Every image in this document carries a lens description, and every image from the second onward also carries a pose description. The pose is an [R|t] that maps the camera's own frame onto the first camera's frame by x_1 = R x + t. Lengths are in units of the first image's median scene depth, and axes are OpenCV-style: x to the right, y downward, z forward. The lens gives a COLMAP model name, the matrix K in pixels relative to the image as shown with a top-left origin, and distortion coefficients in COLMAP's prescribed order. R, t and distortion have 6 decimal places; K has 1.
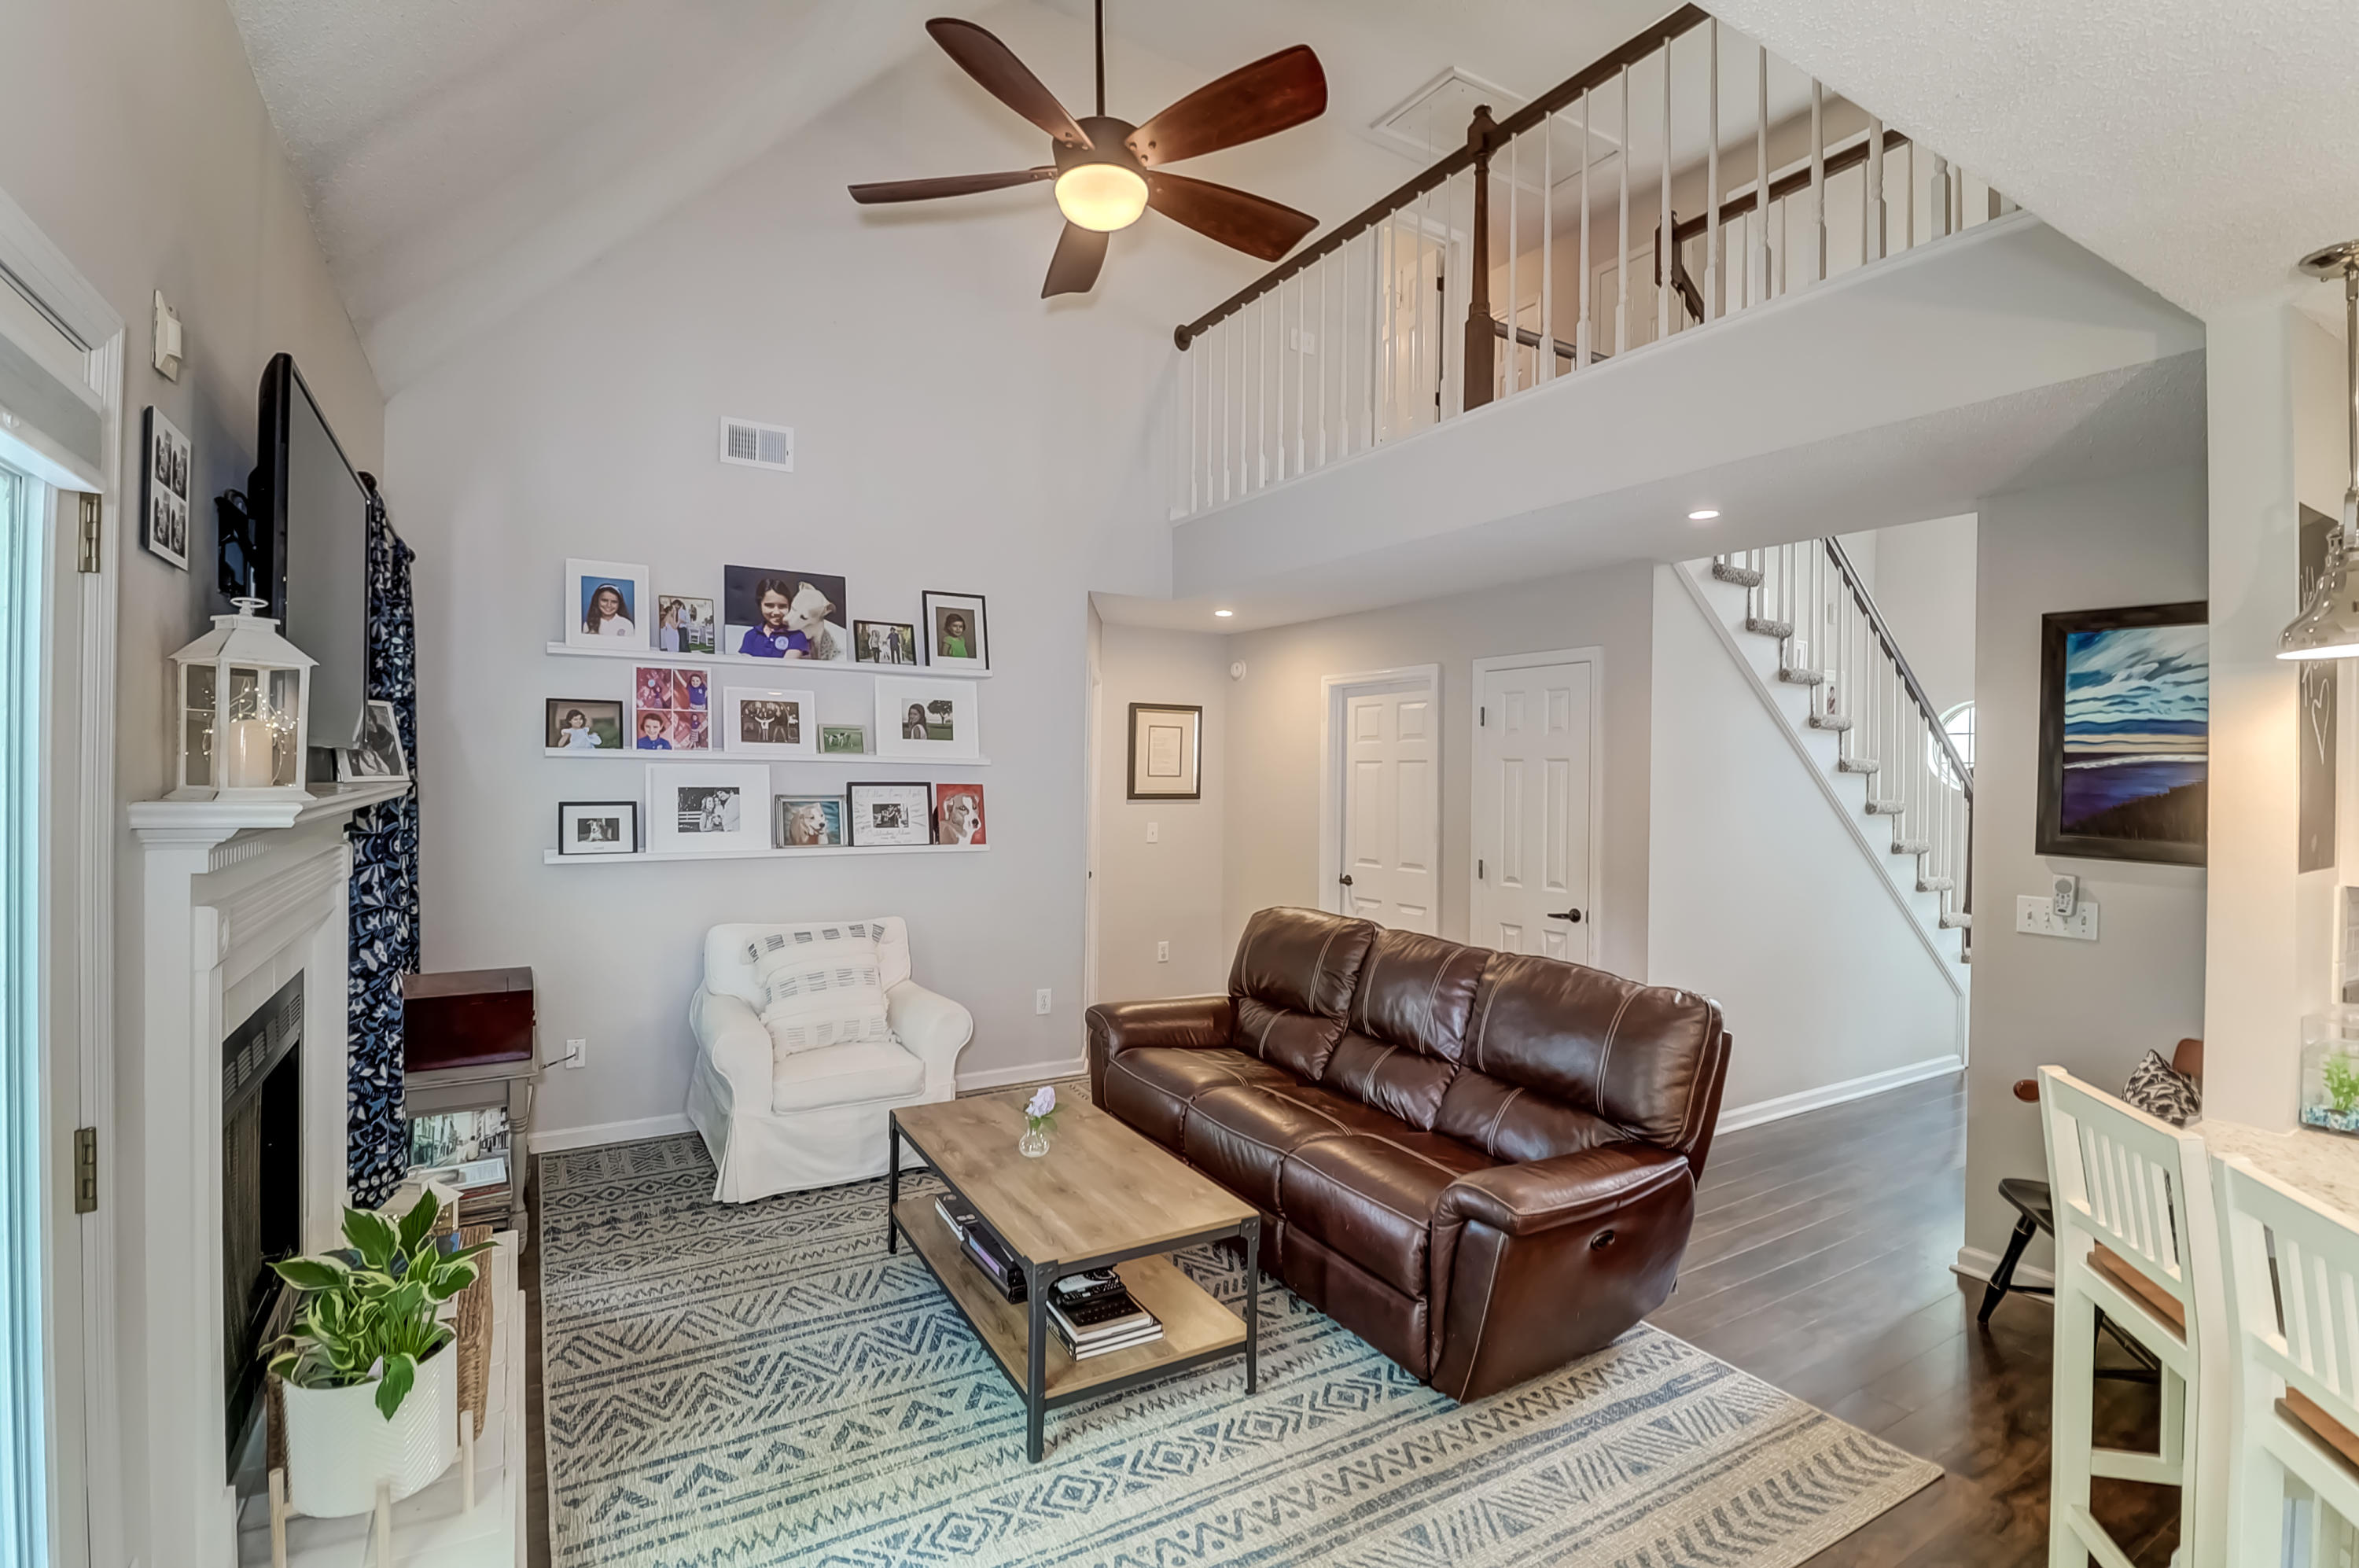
lens RADIAL K [[1089.0, 0, 1182.3], [0, 1089.0, 767.2], [0, 0, 1]] dist [-0.000135, -0.011969]
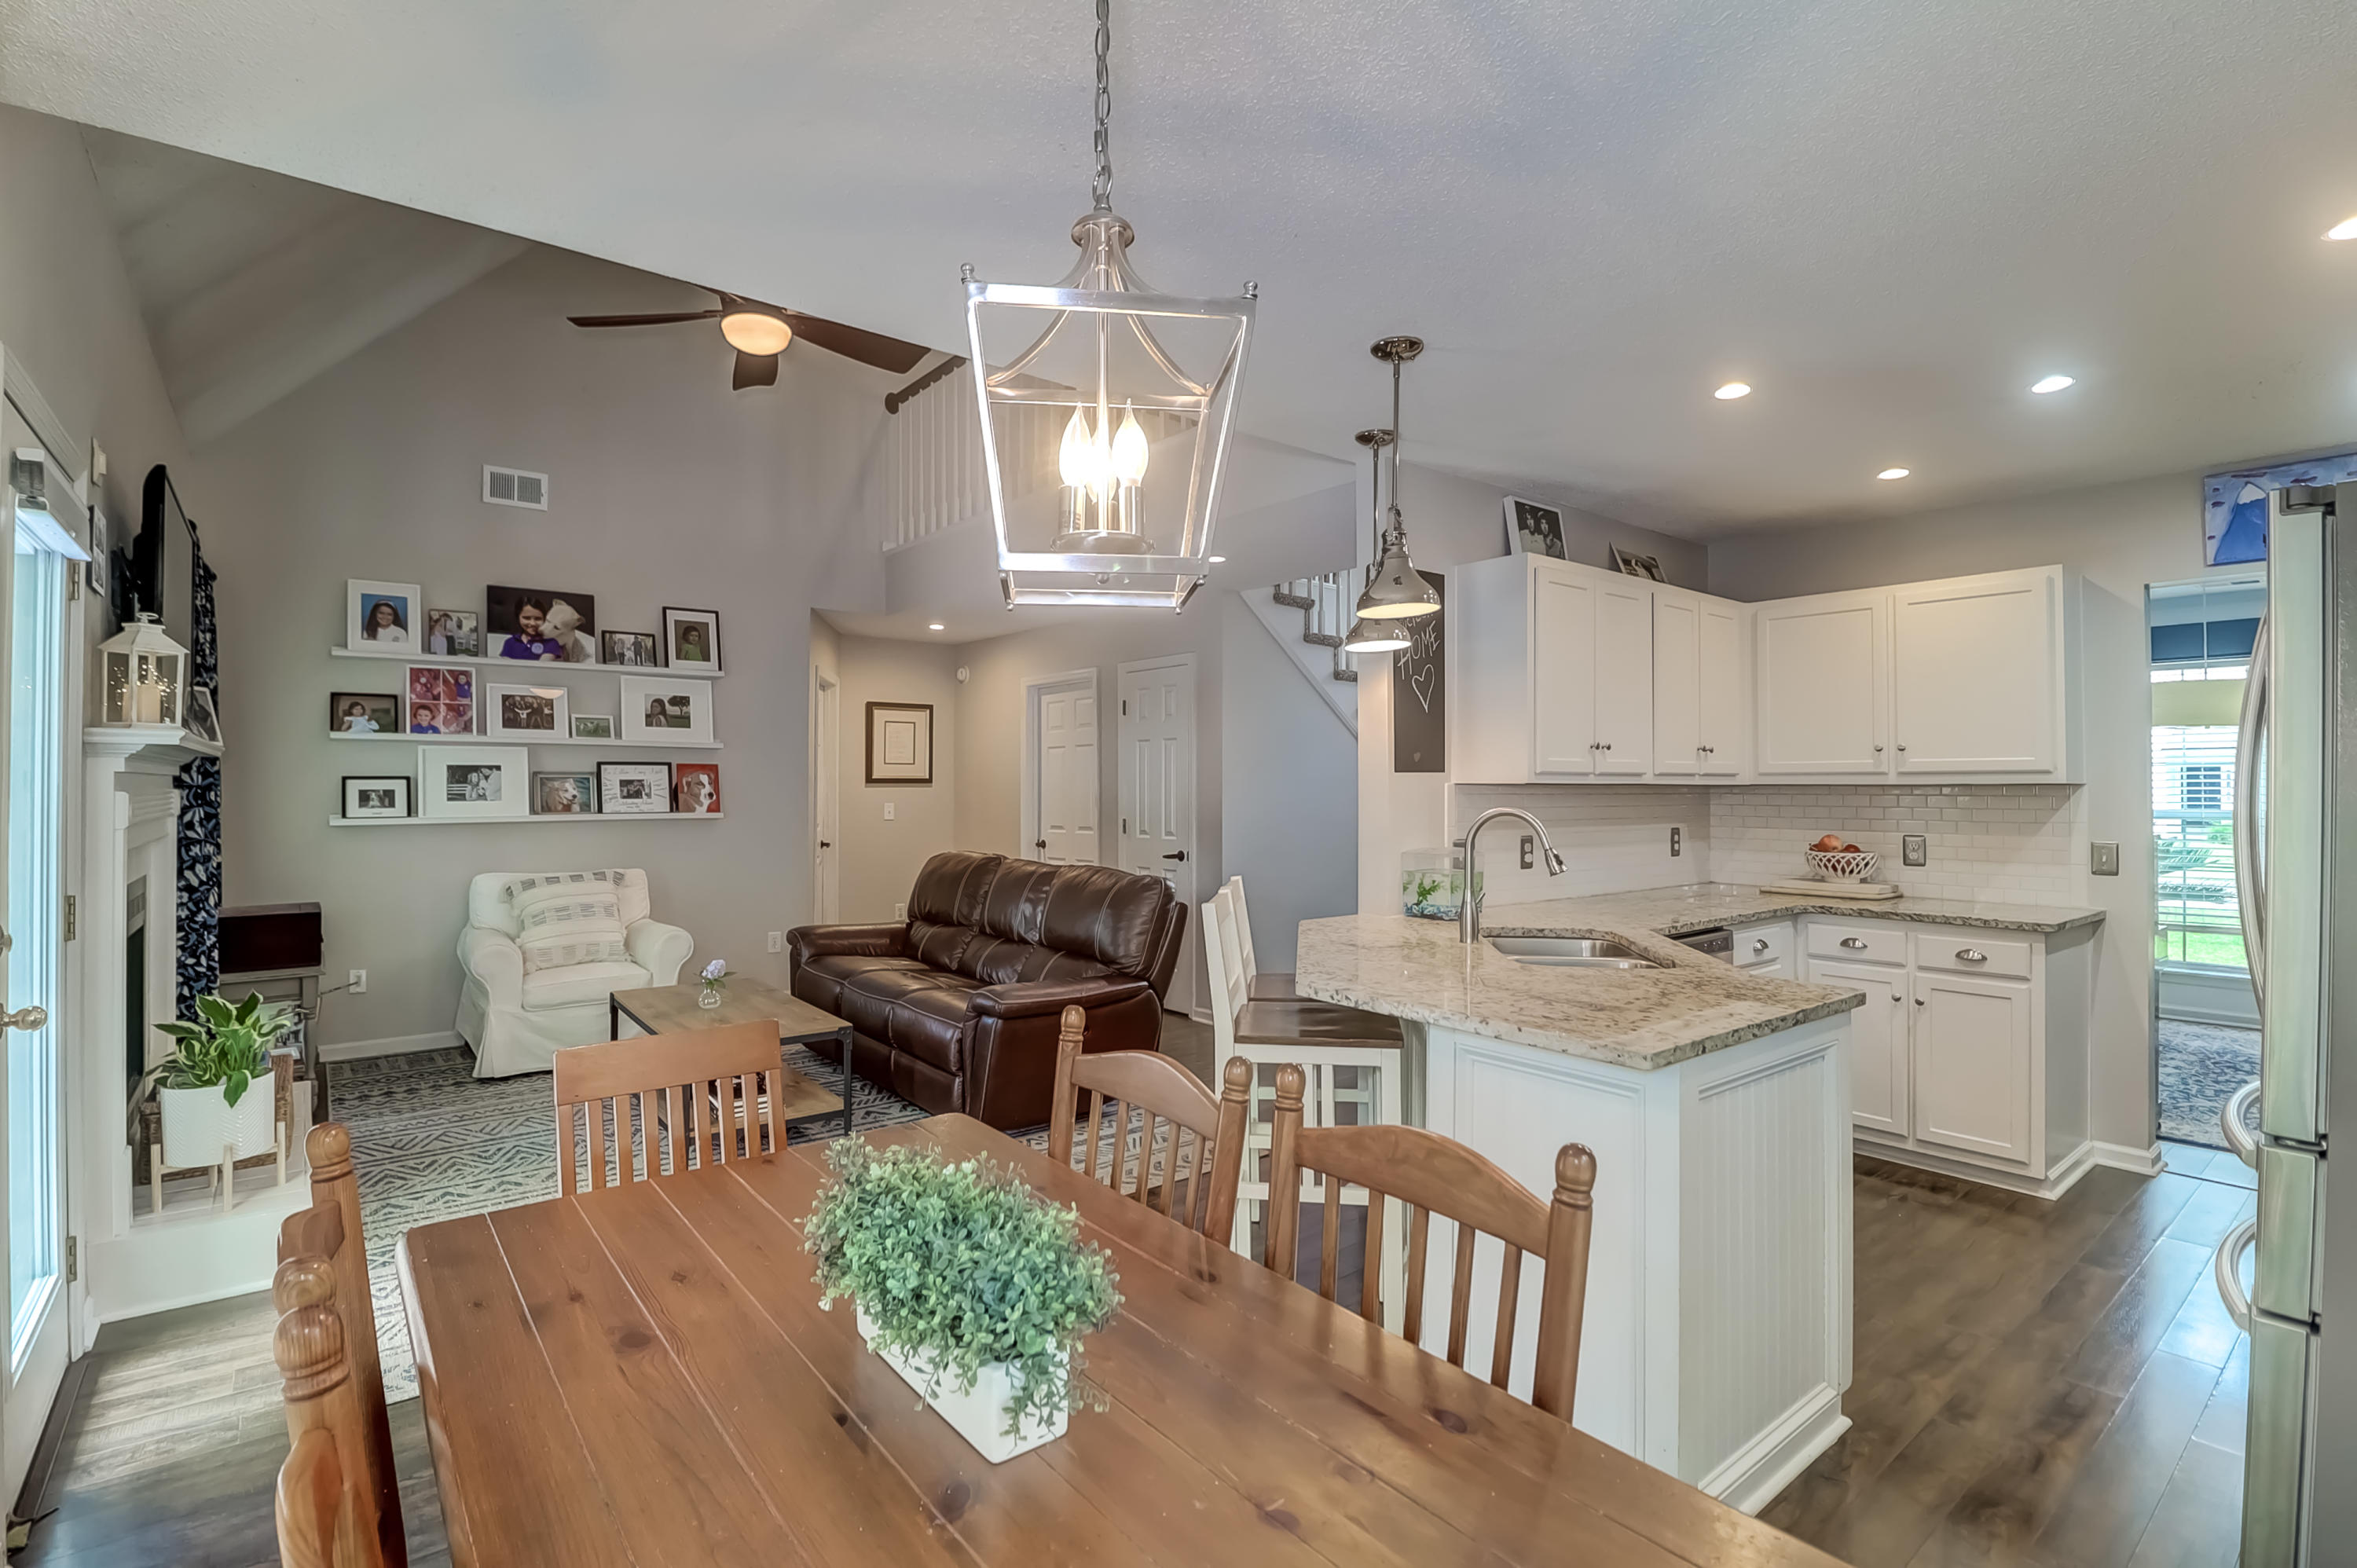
lens RADIAL K [[1090.3, 0, 1177.9], [0, 1090.3, 768.5], [0, 0, 1]] dist [0.001781, -0.014301]
pose [[0.990701, -0.011492, 0.135569, 0.202125], [0.013157, 0.999849, -0.011395, 0.050803], [-0.135418, 0.013073, 0.990702, -0.354360]]
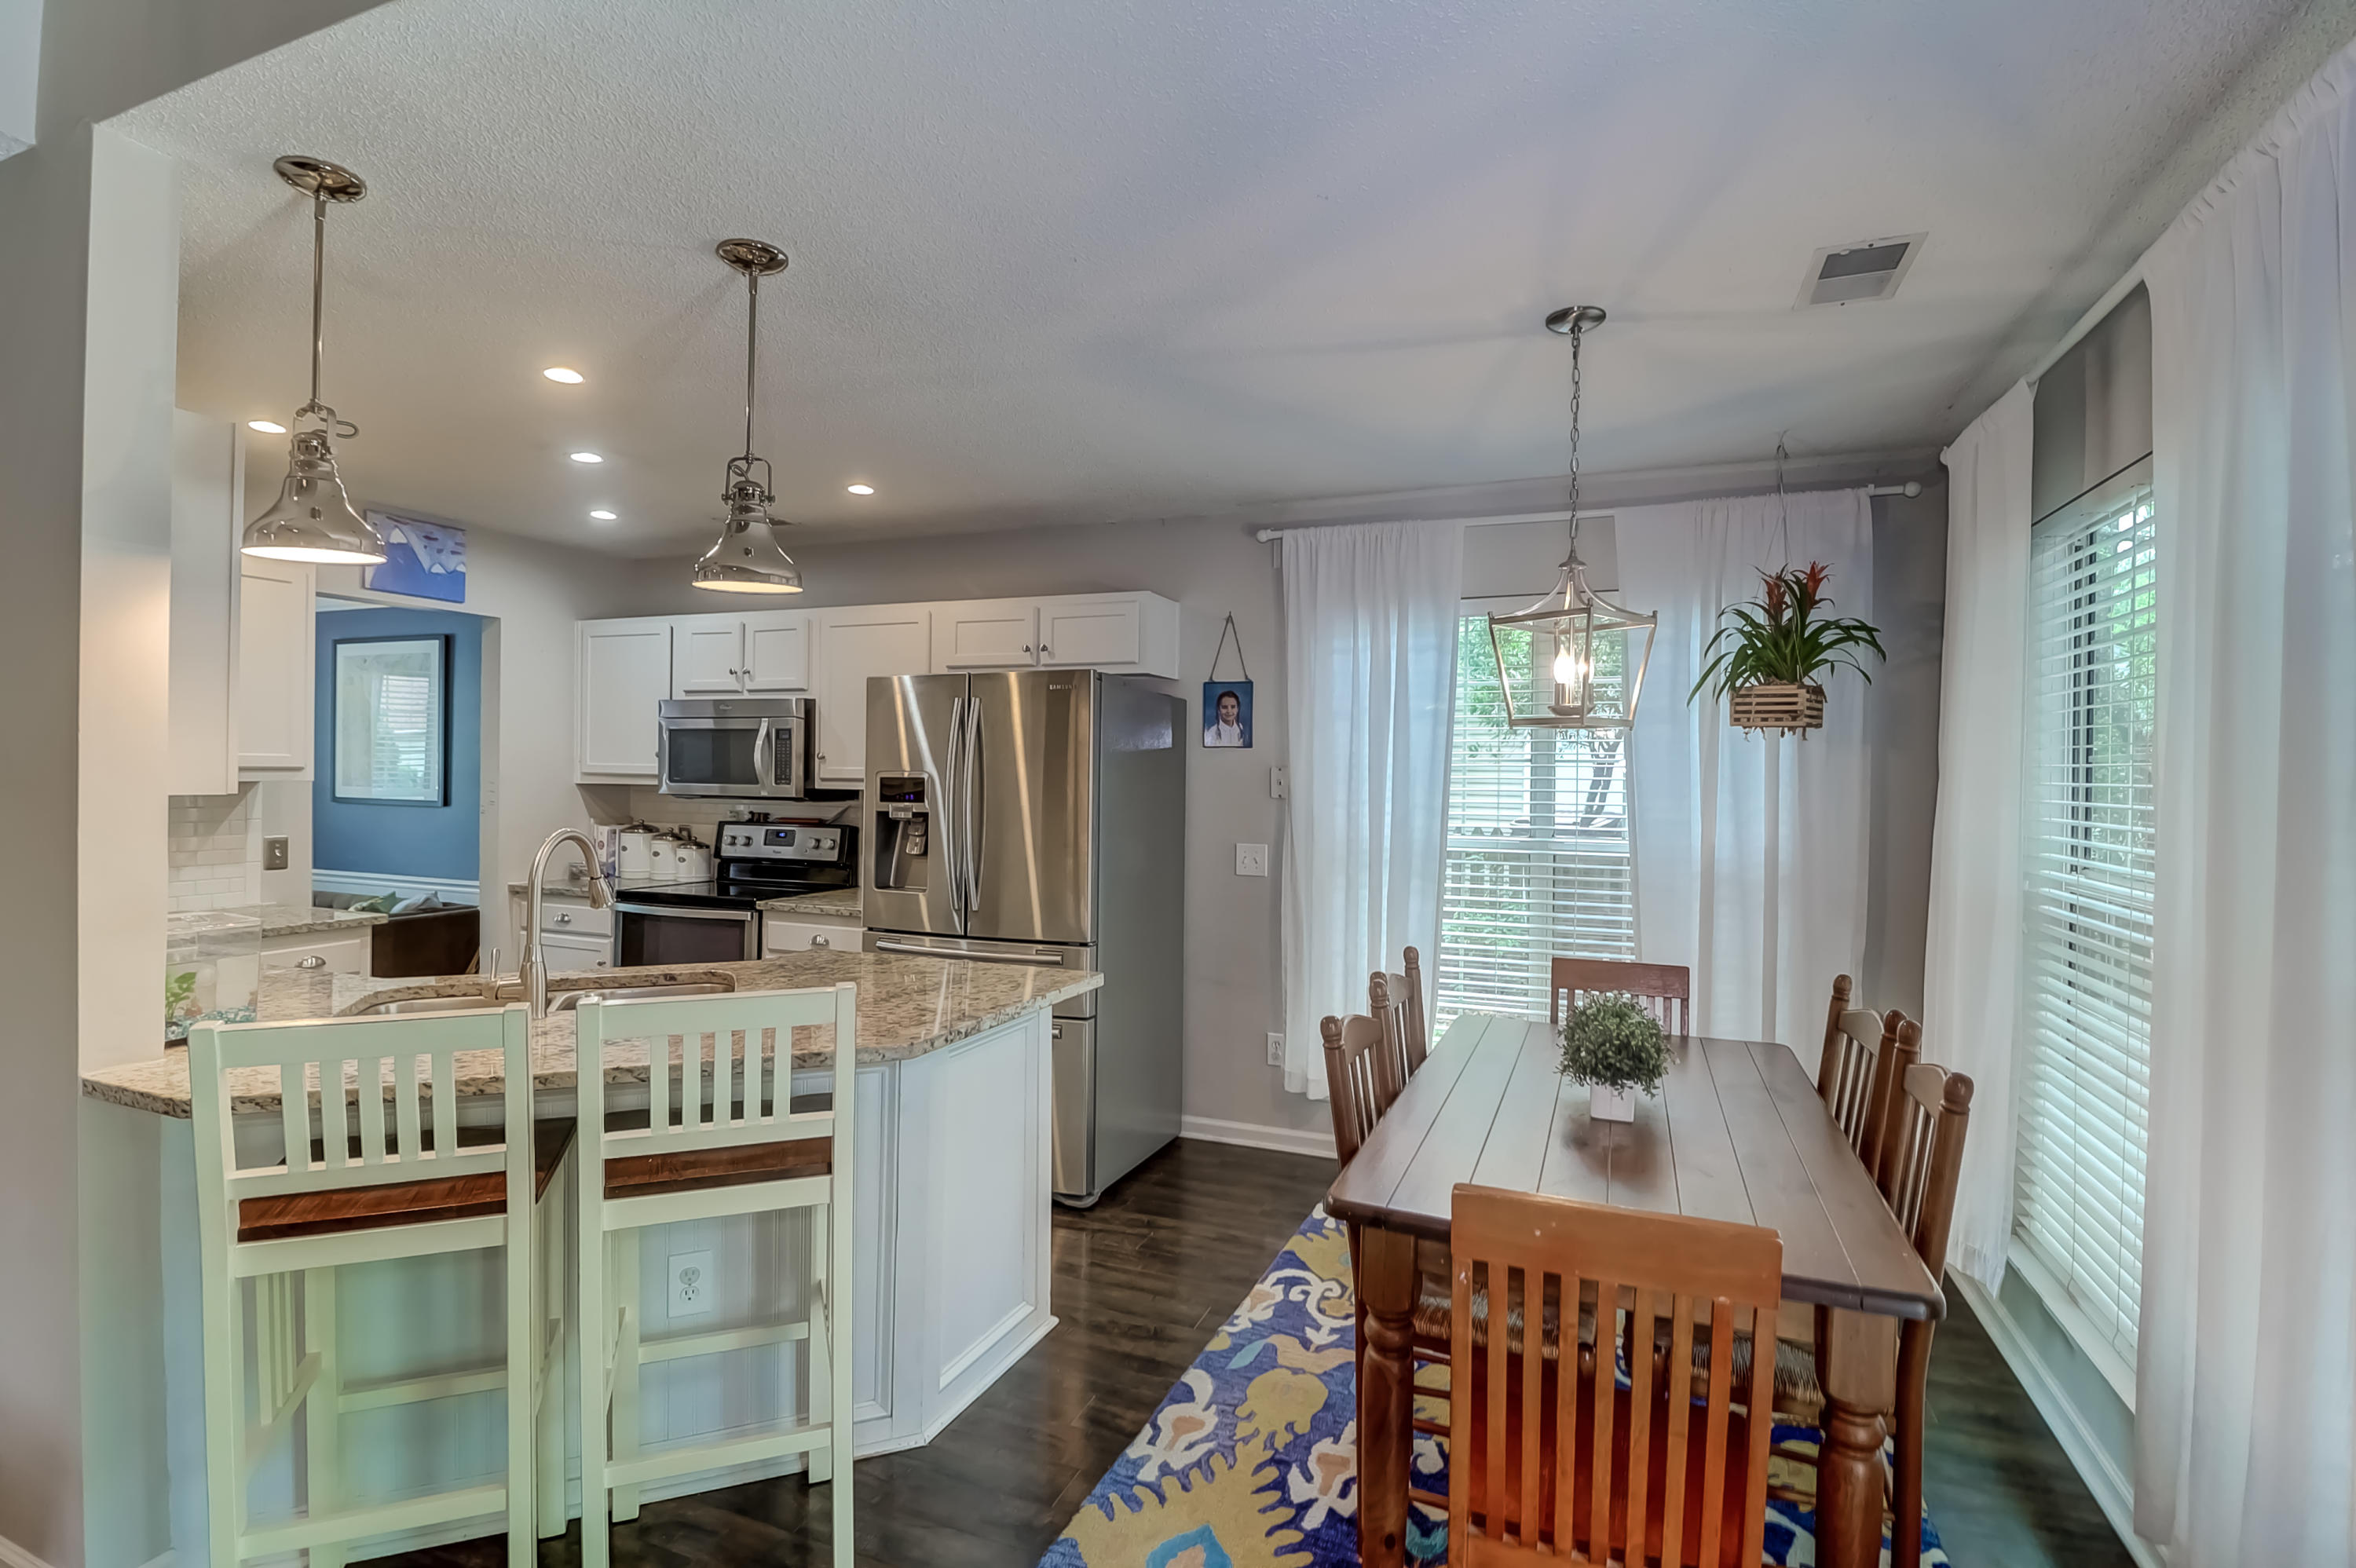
lens RADIAL K [[1108.2, 0, 1174.9], [0, 1108.2, 774.7], [0, 0, 1]] dist [-0.008599, -0.000518]
pose [[-0.603087, -0.024205, 0.797308, -0.116703], [-0.023419, 0.999646, 0.012633, 0.029498], [-0.797331, -0.011053, -0.603441, 0.404830]]
